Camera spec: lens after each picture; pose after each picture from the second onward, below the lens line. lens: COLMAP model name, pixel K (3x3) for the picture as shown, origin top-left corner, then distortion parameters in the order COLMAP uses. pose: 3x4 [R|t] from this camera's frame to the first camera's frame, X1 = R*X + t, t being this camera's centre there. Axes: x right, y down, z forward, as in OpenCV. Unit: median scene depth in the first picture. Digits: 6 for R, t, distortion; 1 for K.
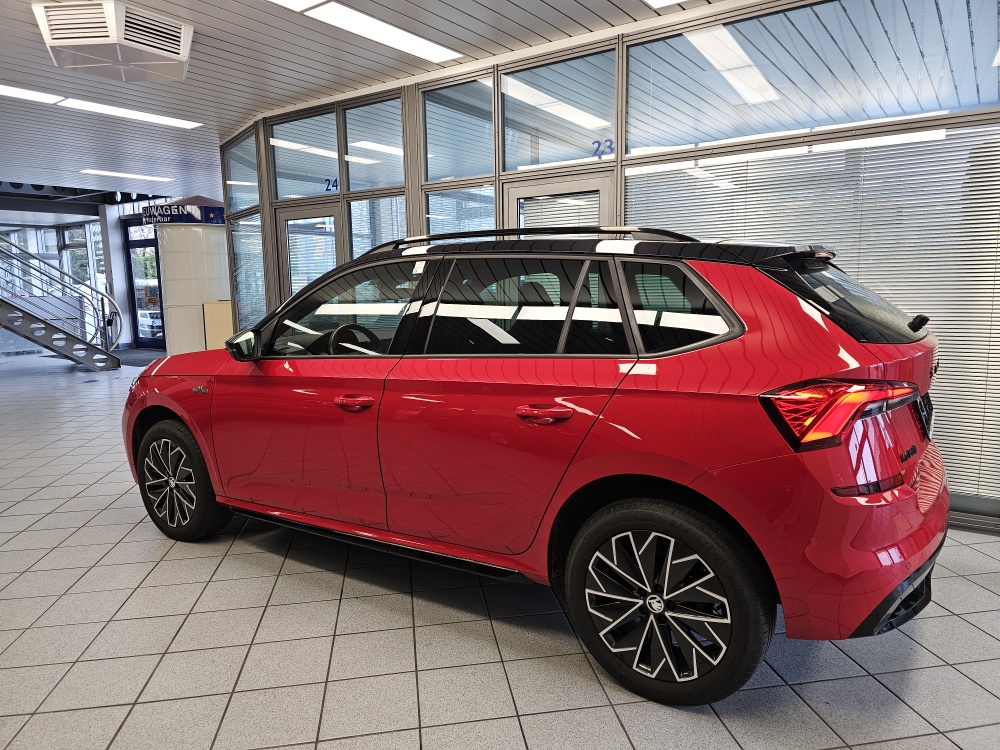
lens RADIAL K [[671.9, 0, 512.0], [0, 671.9, 361.1], [0, 0, 1]] dist [0.054029, -0.046594]
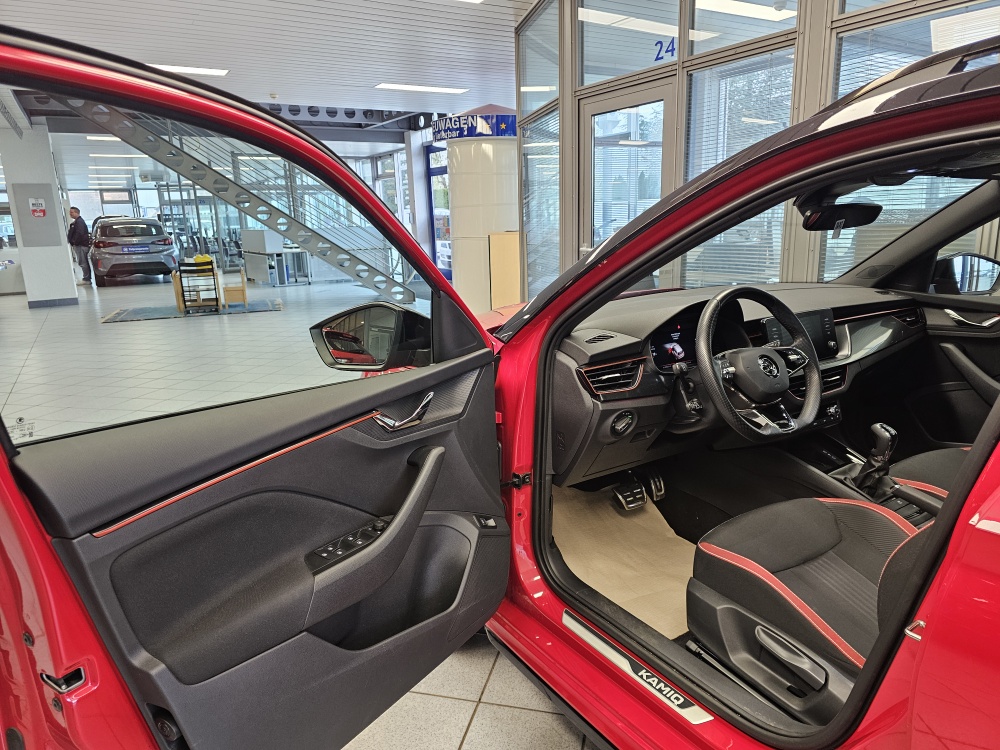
lens RADIAL K [[671.9, 0, 503.3], [0, 671.9, 377.0], [0, 0, 1]] dist [0.054029, -0.046594]
pose [[0.911309, 0.087797, -0.402253, -0.084076], [-0.036528, 0.990388, 0.133409, -0.021907], [0.410099, -0.106884, 0.905756, 0.222279]]
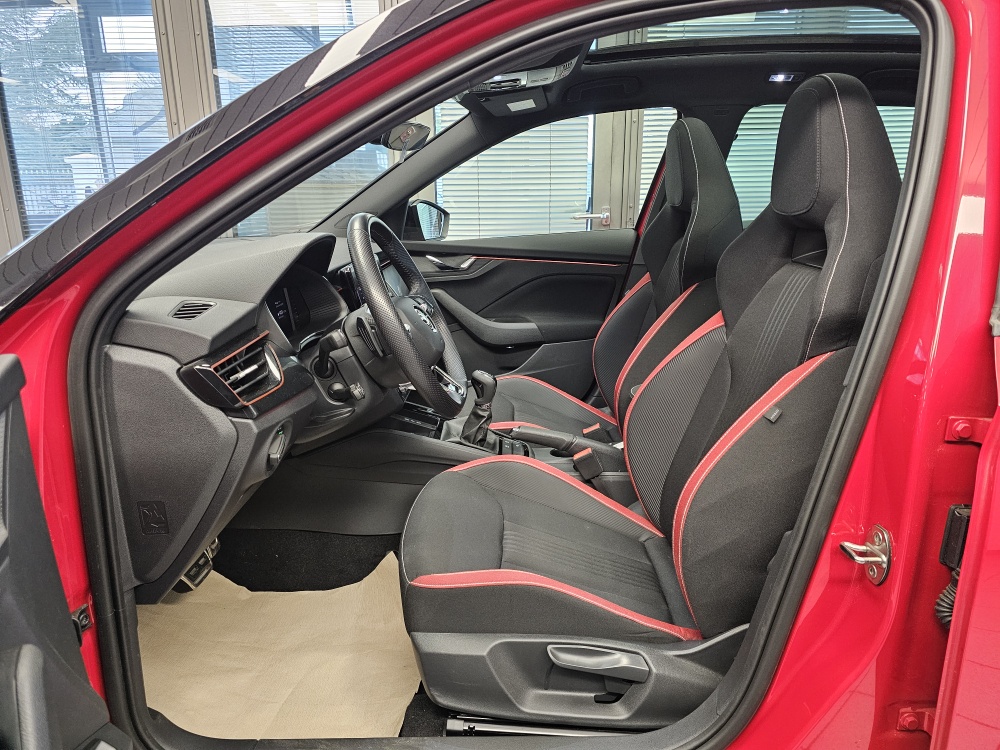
lens RADIAL K [[671.9, 0, 505.7], [0, 671.9, 373.2], [0, 0, 1]] dist [0.054029, -0.046594]
pose [[0.844931, -0.130349, 0.518749, -0.152596], [0.058978, 0.986641, 0.151857, -0.011524], [-0.531614, -0.097715, 0.841332, 0.293845]]
